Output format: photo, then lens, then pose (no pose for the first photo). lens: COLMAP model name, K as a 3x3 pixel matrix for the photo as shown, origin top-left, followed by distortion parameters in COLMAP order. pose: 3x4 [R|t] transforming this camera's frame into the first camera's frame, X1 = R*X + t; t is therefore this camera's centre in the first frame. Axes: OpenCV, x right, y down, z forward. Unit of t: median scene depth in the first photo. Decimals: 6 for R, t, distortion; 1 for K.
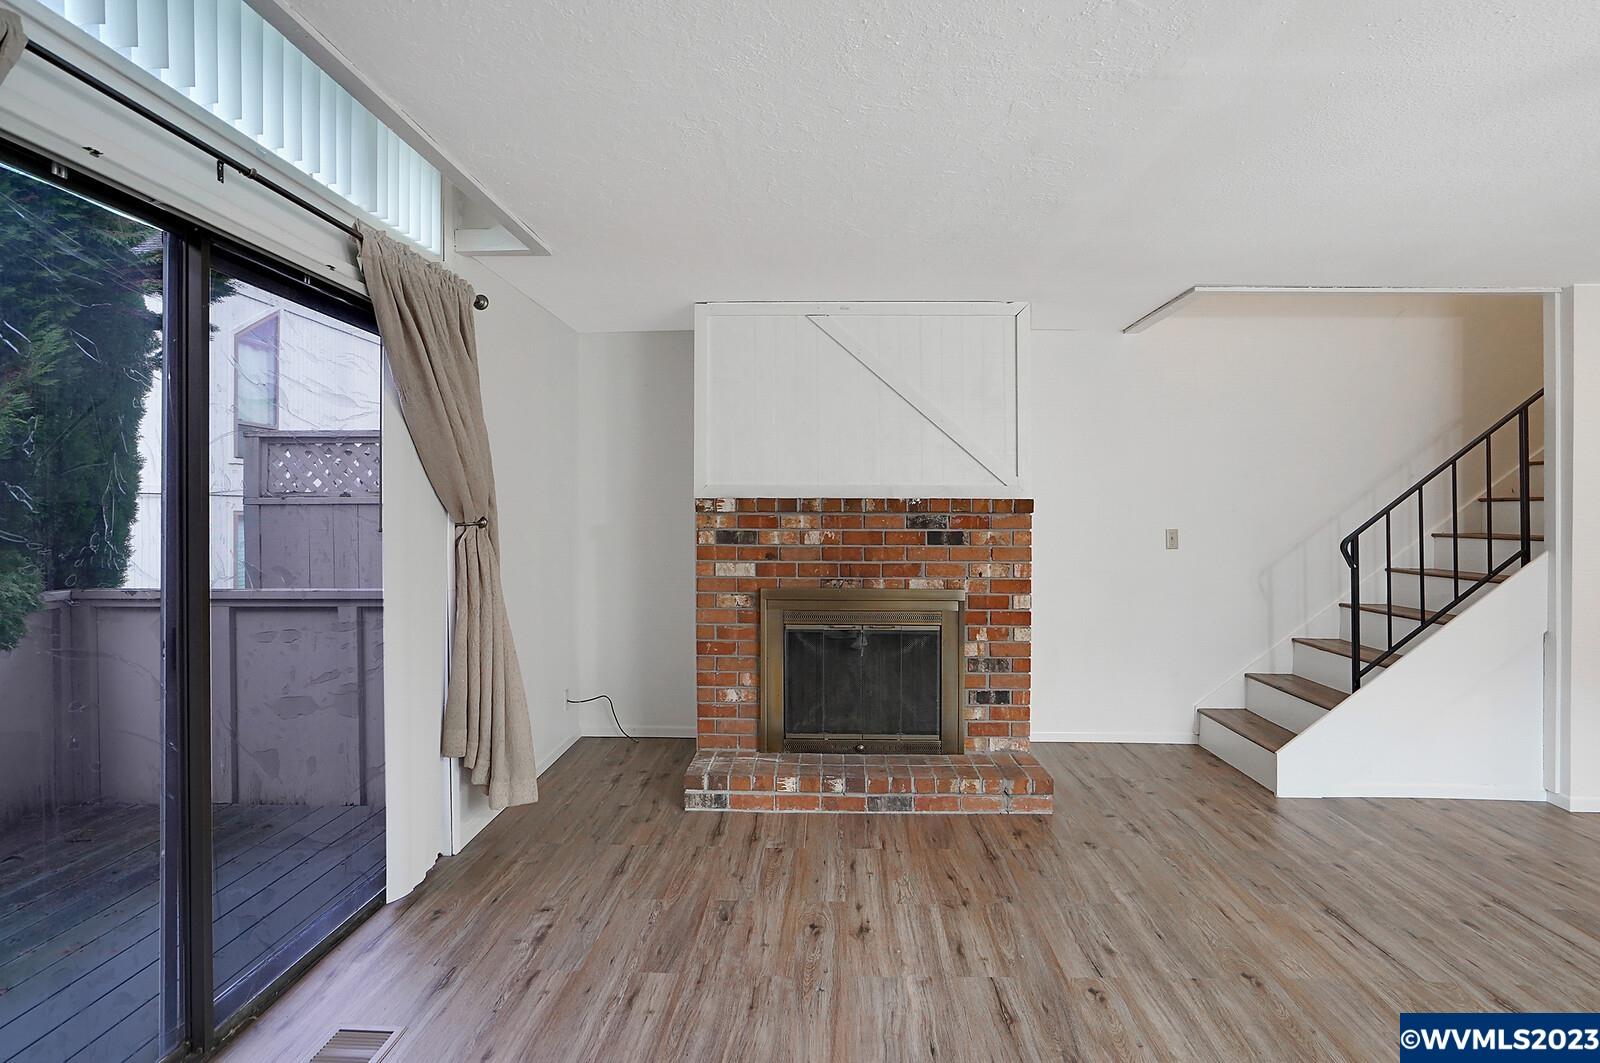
lens RADIAL K [[755.1, 0, 800.0], [0, 755.1, 531.5], [0, 0, 1]] dist [-0.048871, 0.022185]
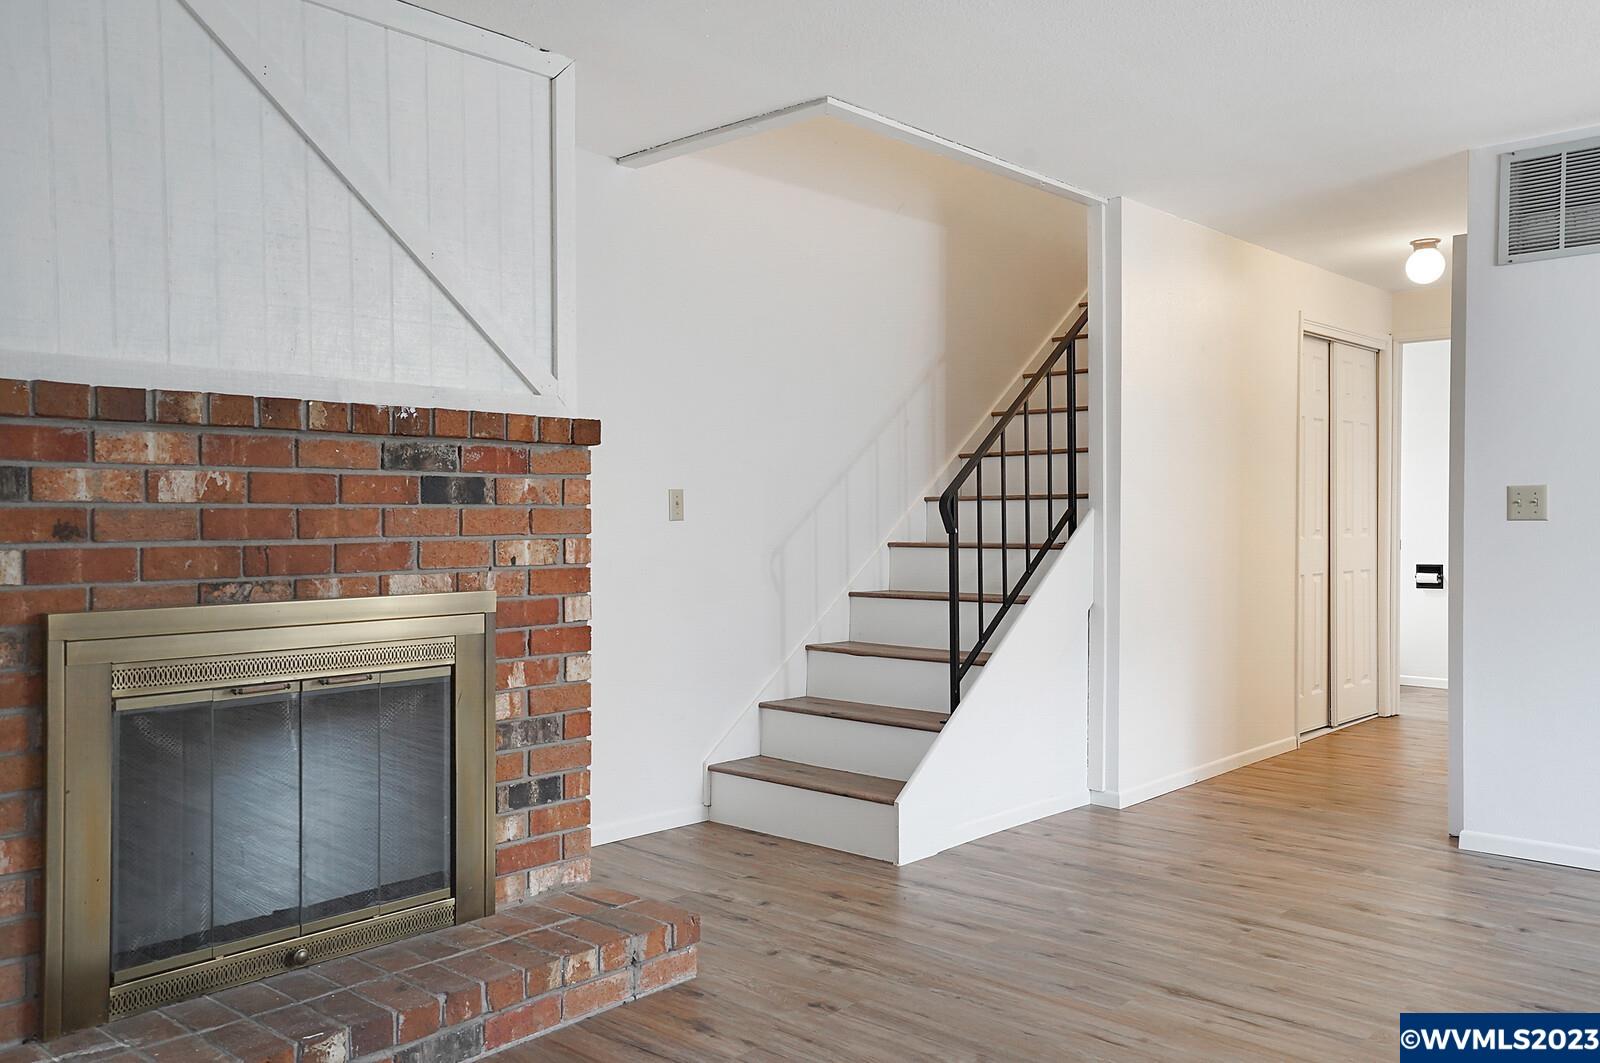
lens RADIAL K [[1209.9, 0, 710.3], [0, 1209.9, 532.7], [0, 0, 1]] dist [-0.009672, 0.062327]
pose [[0.680318, -0.012145, 0.732817, -0.281921], [0.014050, 0.999895, 0.003528, 0.036614], [-0.732783, 0.007896, 0.680417, 0.329123]]
